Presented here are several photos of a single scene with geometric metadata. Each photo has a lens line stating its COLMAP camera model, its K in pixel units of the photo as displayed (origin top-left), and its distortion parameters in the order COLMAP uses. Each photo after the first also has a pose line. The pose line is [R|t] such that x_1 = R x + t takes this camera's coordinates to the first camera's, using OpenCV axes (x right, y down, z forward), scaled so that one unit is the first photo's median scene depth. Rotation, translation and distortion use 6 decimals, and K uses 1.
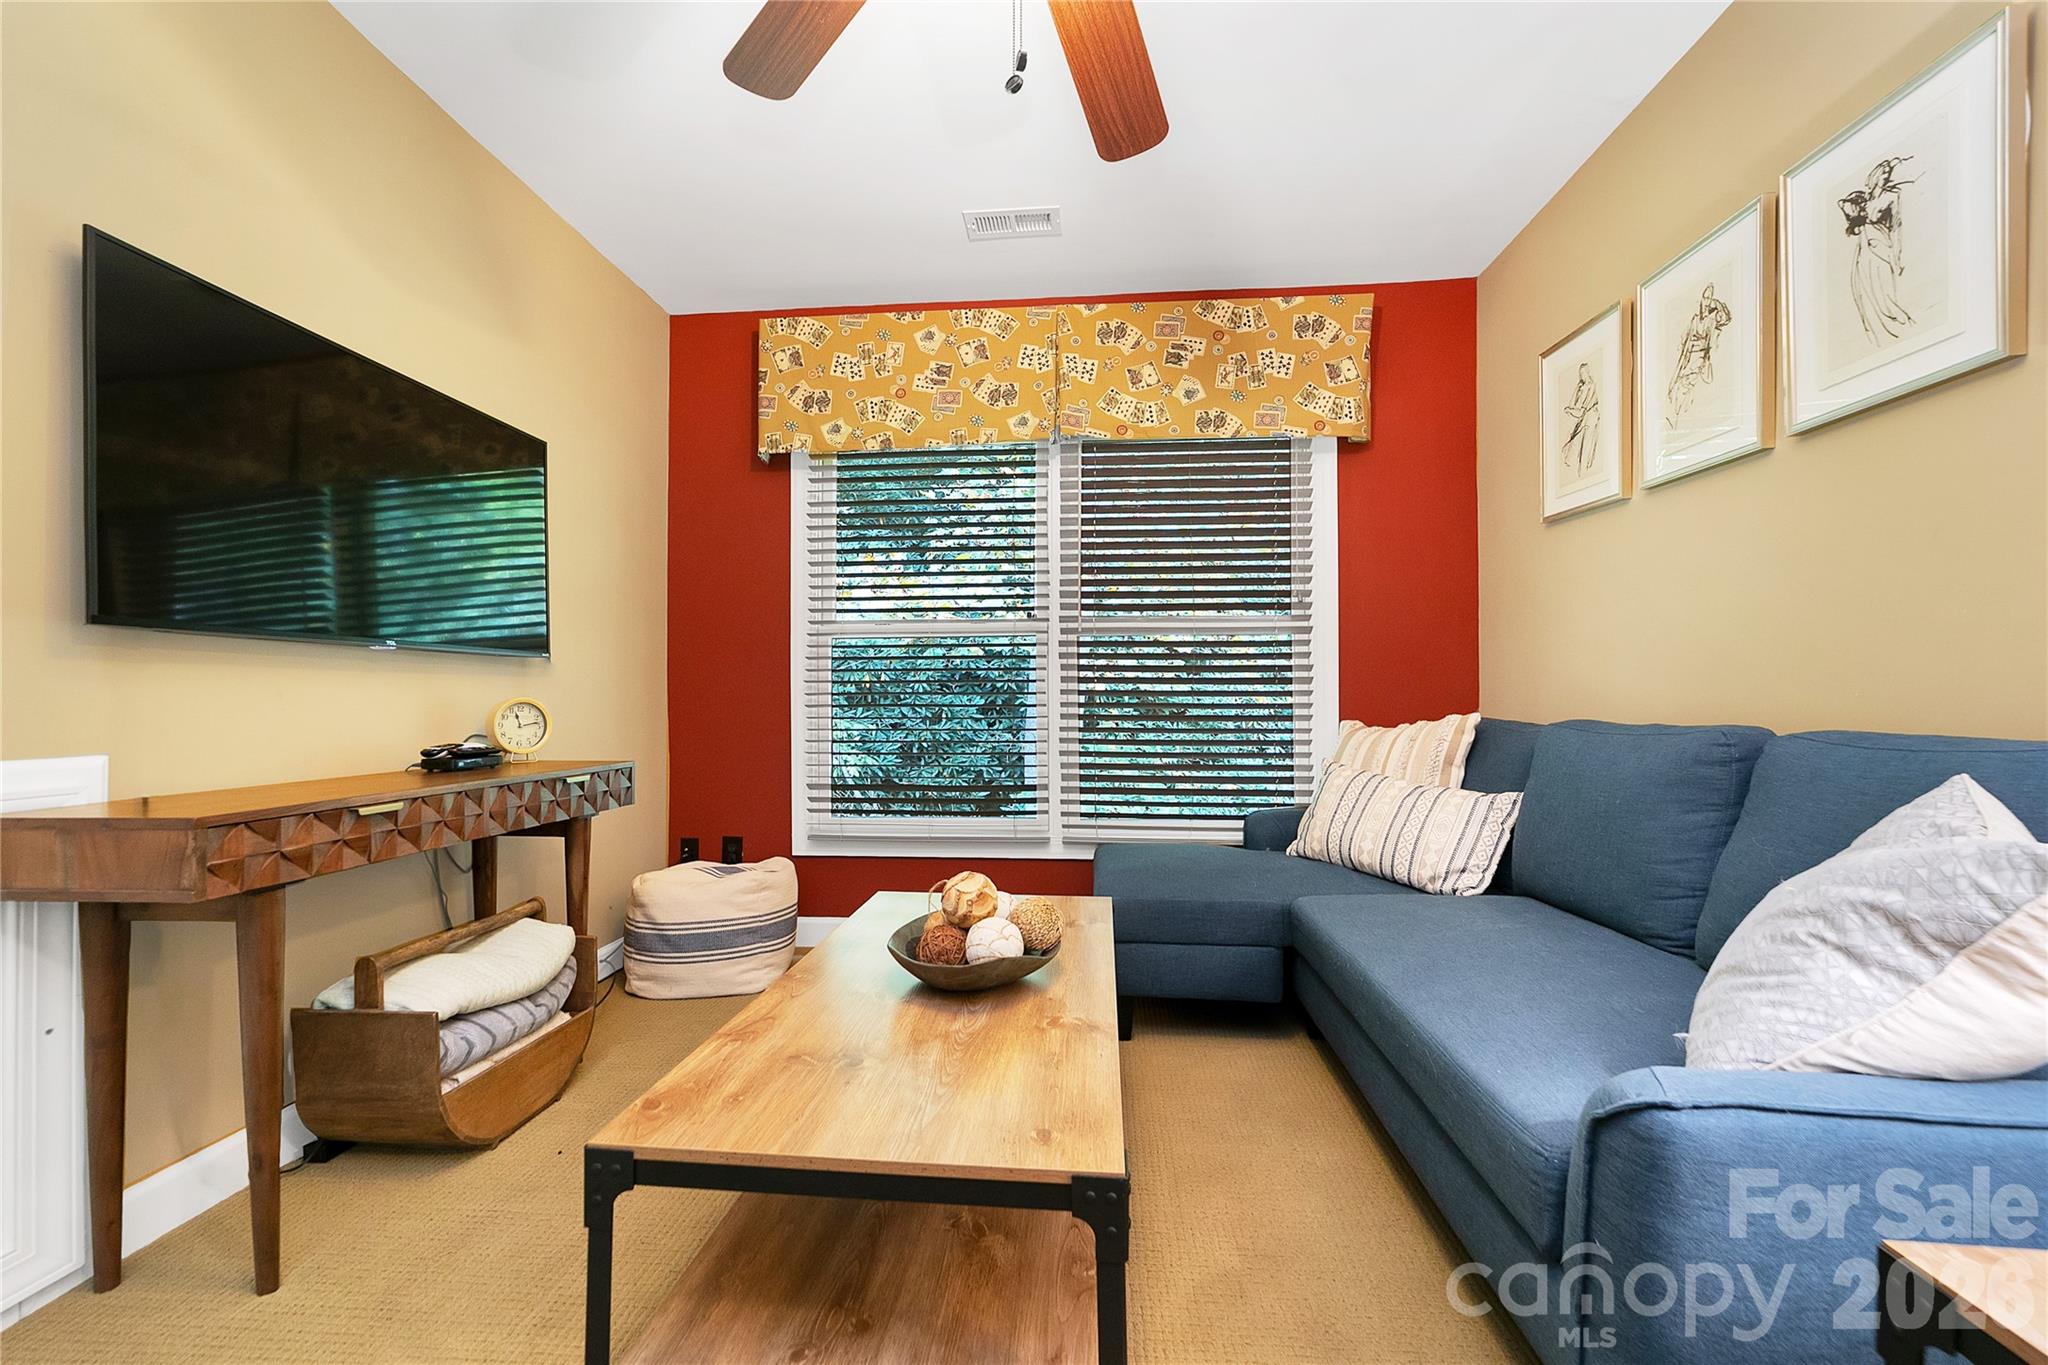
lens RADIAL K [[797.9, 0, 1027.2], [0, 797.9, 690.2], [0, 0, 1]] dist [-0.017755, 0.009099]
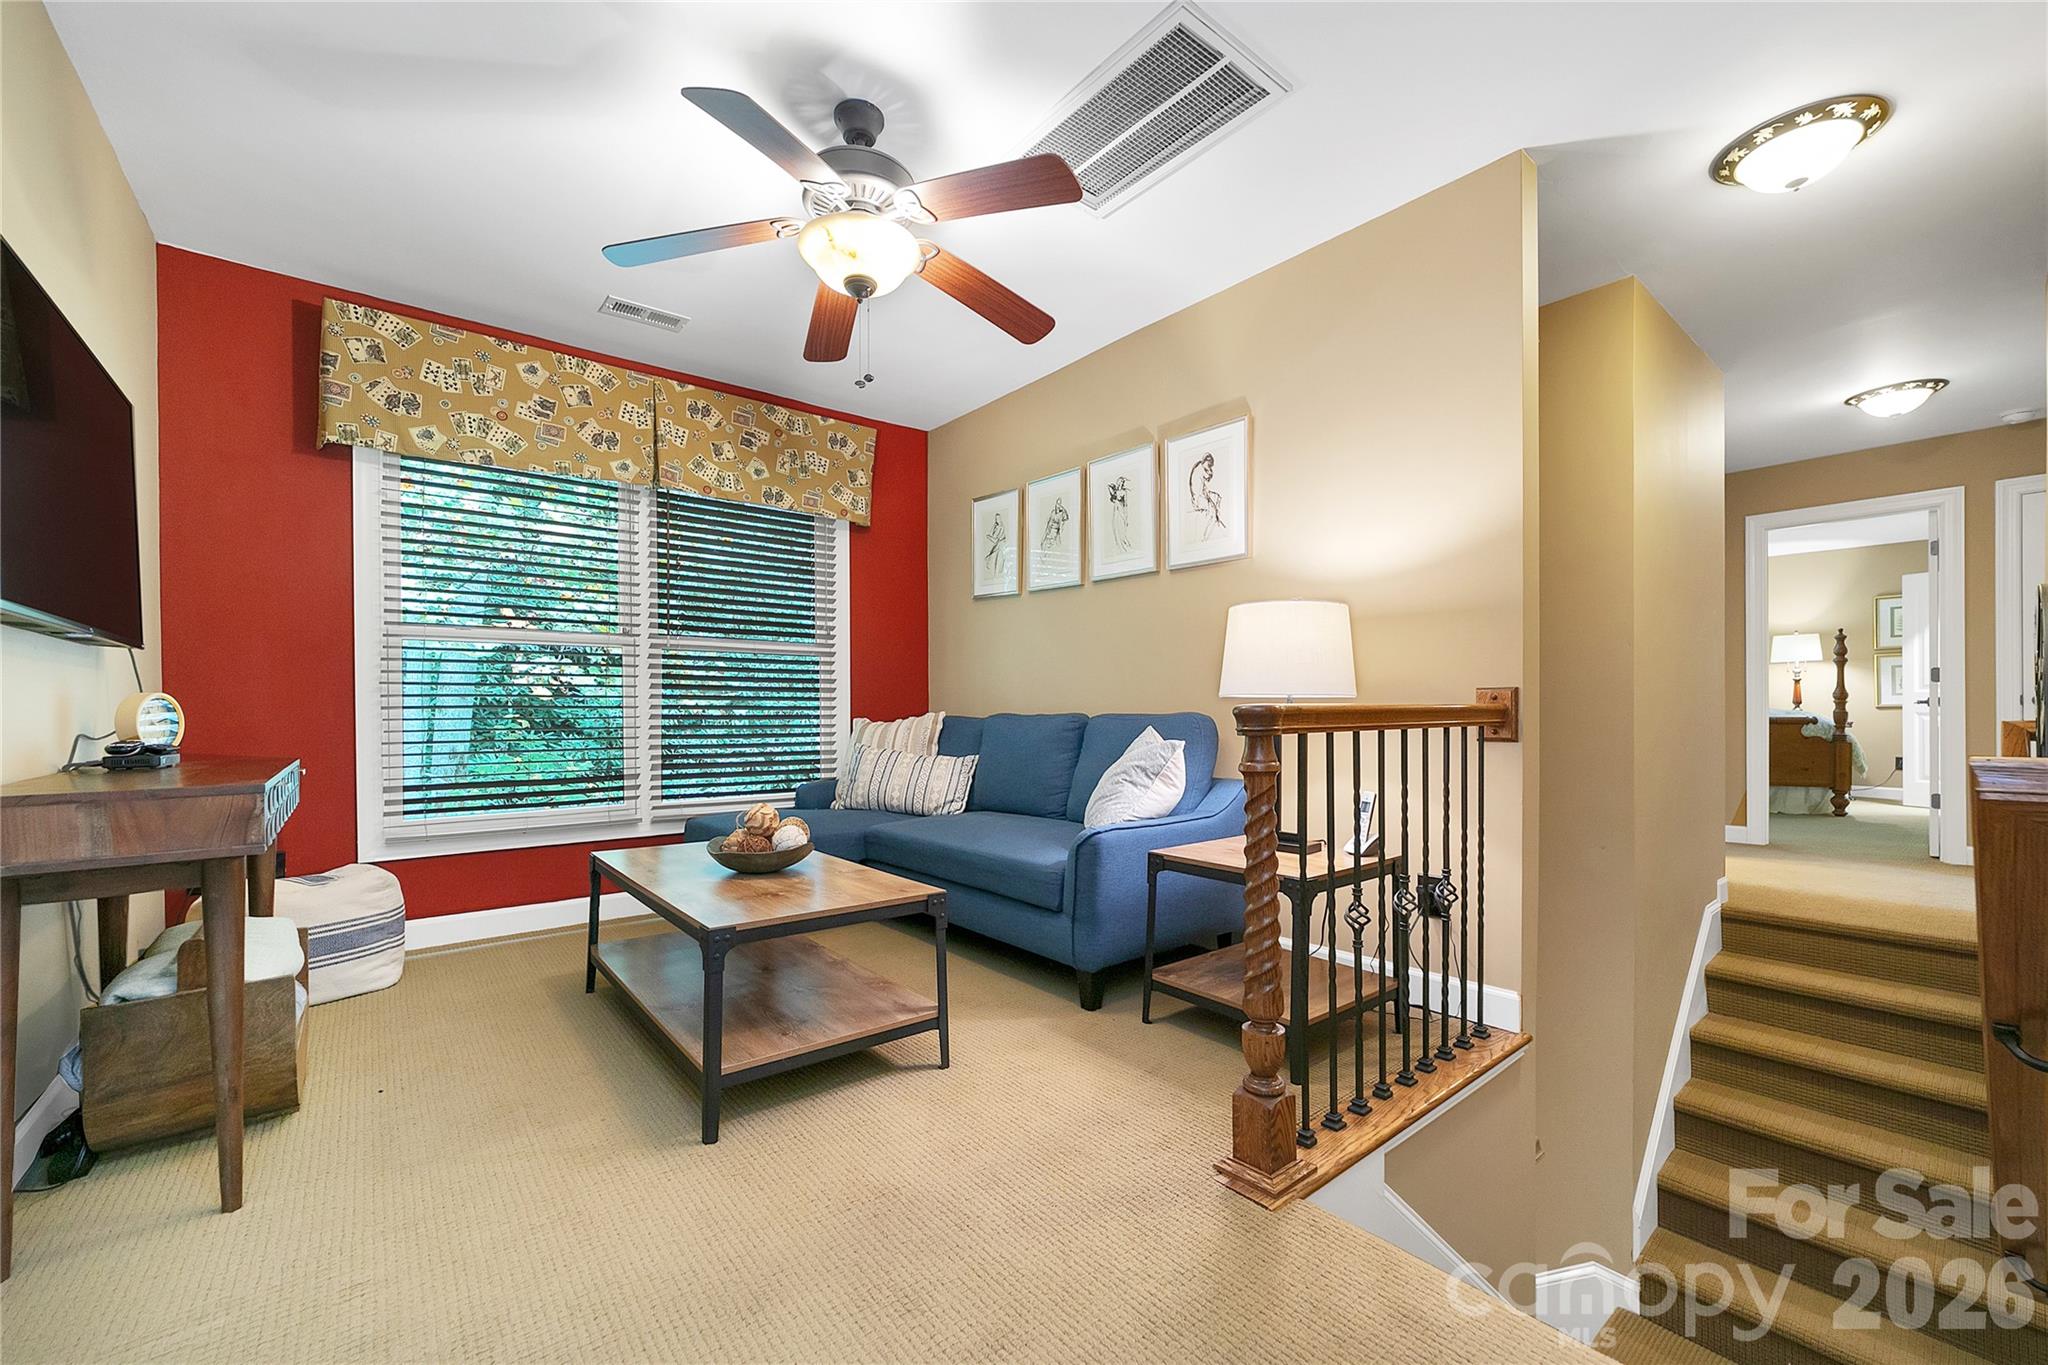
lens RADIAL K [[797.9, 0, 1027.2], [0, 797.9, 690.2], [0, 0, 1]] dist [-0.017755, 0.009099]
pose [[0.714034, 0.016444, 0.699917, -0.396312], [-0.004711, 0.999814, -0.018684, 0.012838], [-0.700095, 0.010044, 0.713979, -0.254224]]
